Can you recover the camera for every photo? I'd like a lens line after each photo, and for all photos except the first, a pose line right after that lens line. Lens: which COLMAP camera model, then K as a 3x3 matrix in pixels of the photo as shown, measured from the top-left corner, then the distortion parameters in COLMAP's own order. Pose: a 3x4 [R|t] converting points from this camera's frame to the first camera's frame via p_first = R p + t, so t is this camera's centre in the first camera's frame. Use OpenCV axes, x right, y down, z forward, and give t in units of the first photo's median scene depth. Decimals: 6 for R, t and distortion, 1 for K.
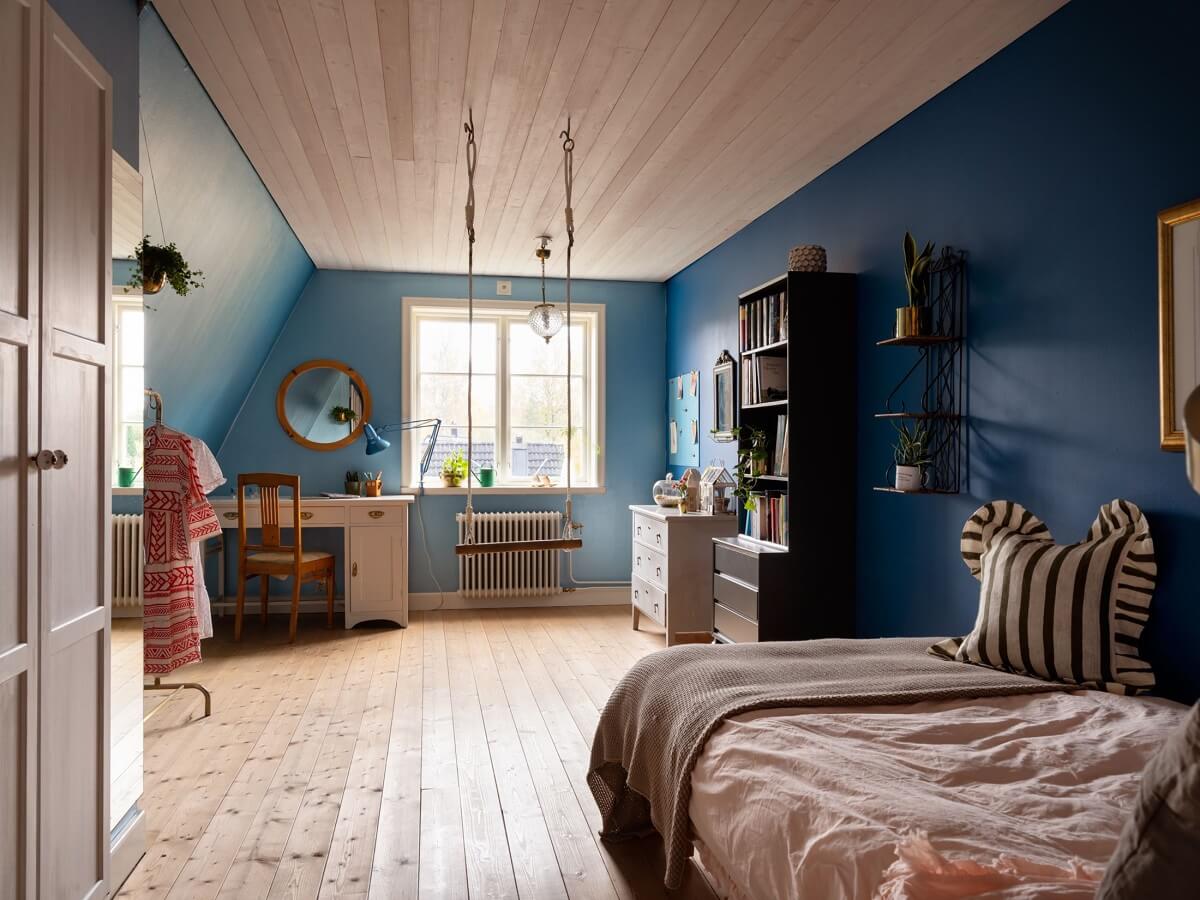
lens RADIAL K [[902.7, 0, 600.0], [0, 902.7, 450.0], [0, 0, 1]] dist [0.020426, -0.000743]
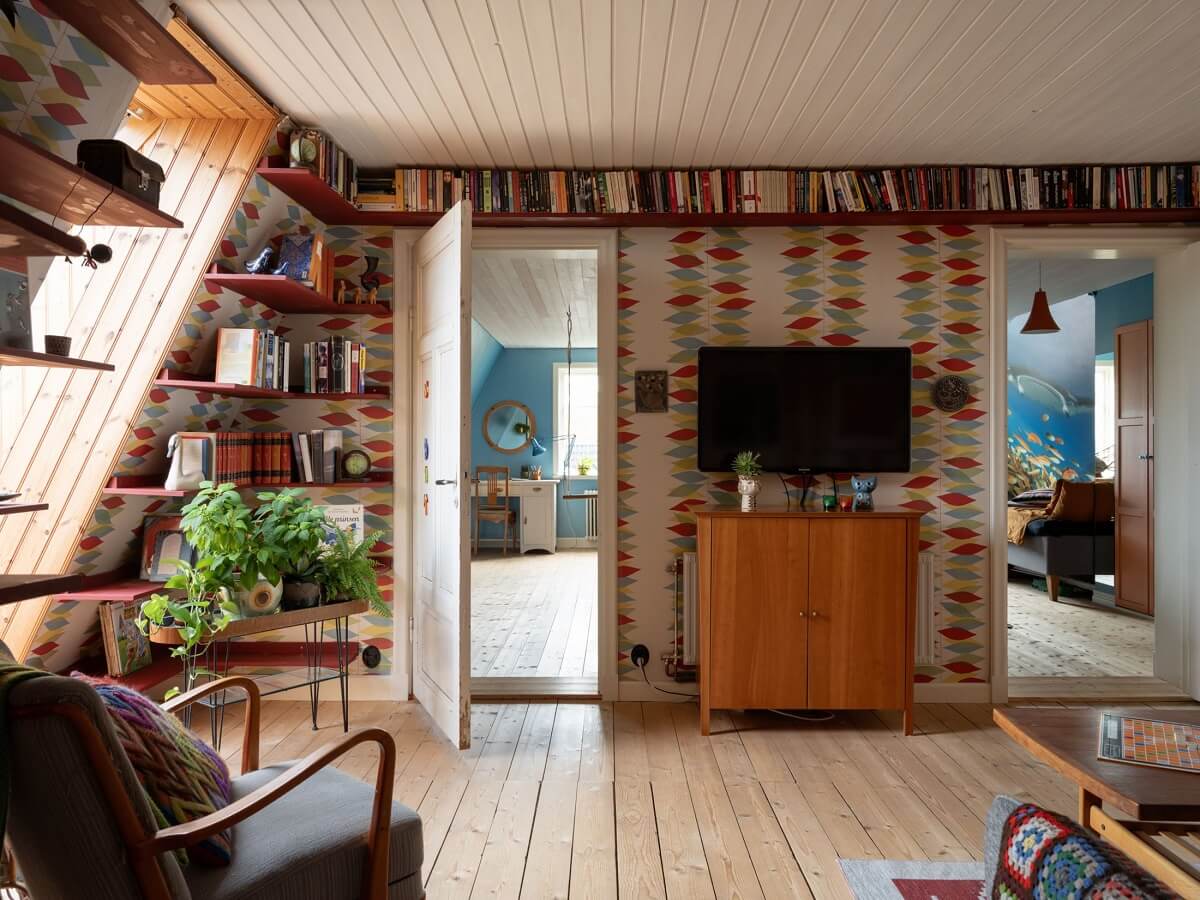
lens RADIAL K [[902.7, 0, 600.0], [0, 902.7, 450.0], [0, 0, 1]] dist [0.020426, -0.000743]
pose [[0.979415, -0.000769, -0.201858, 0.211723], [0.002936, 0.999941, 0.010435, -0.023372], [0.201838, -0.010813, 0.979359, -0.650368]]
